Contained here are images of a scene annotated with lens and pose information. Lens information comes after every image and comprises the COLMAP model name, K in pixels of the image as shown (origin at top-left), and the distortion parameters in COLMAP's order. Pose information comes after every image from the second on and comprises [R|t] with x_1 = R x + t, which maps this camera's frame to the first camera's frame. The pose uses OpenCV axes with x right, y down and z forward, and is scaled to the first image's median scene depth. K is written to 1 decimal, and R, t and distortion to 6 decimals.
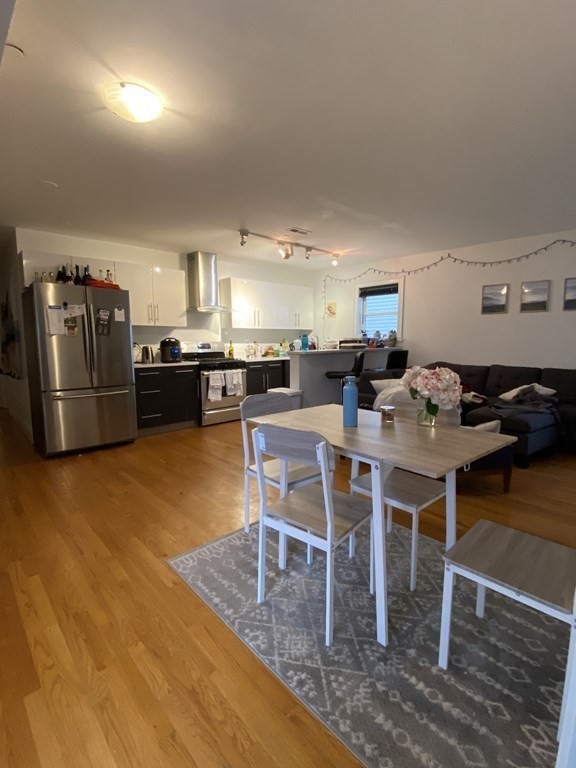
lens RADIAL K [[361.7, 0, 291.3], [0, 361.7, 386.3], [0, 0, 1]] dist [-0.000545, -0.001313]
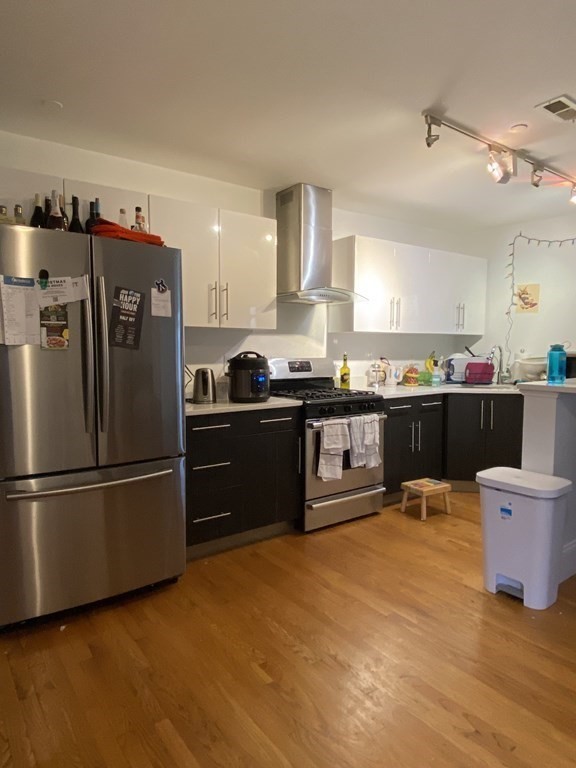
lens RADIAL K [[490.3, 0, 289.7], [0, 490.3, 383.6], [0, 0, 1]] dist [0.016783, -0.005445]
pose [[0.992884, 0.014124, -0.118247, -0.203712], [-0.020694, 0.998298, -0.054521, -0.056253], [0.117276, 0.056580, 0.991486, 0.353537]]
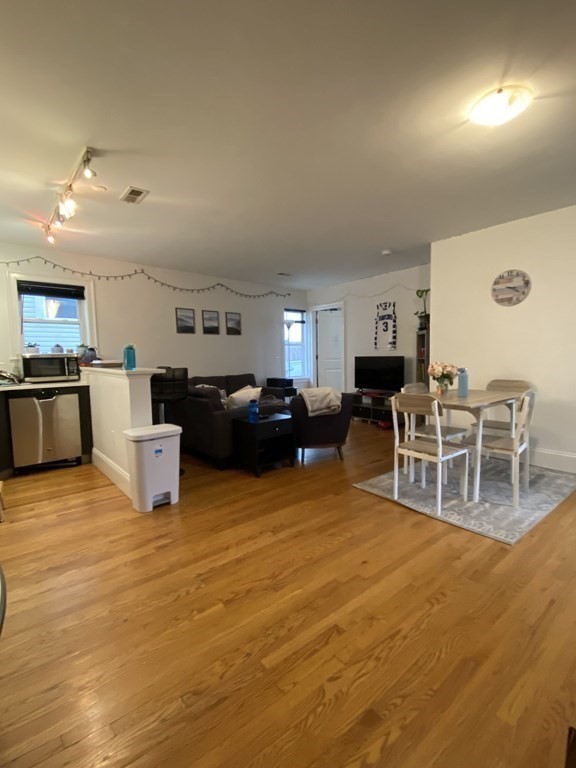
lens RADIAL K [[361.7, 0, 293.6], [0, 361.7, 387.2], [0, 0, 1]] dist [-0.000545, -0.001313]
pose [[0.055228, -0.082270, 0.995079, -0.597500], [0.145596, 0.986611, 0.073490, -0.069132], [-0.987801, 0.140821, 0.066467, 0.630029]]
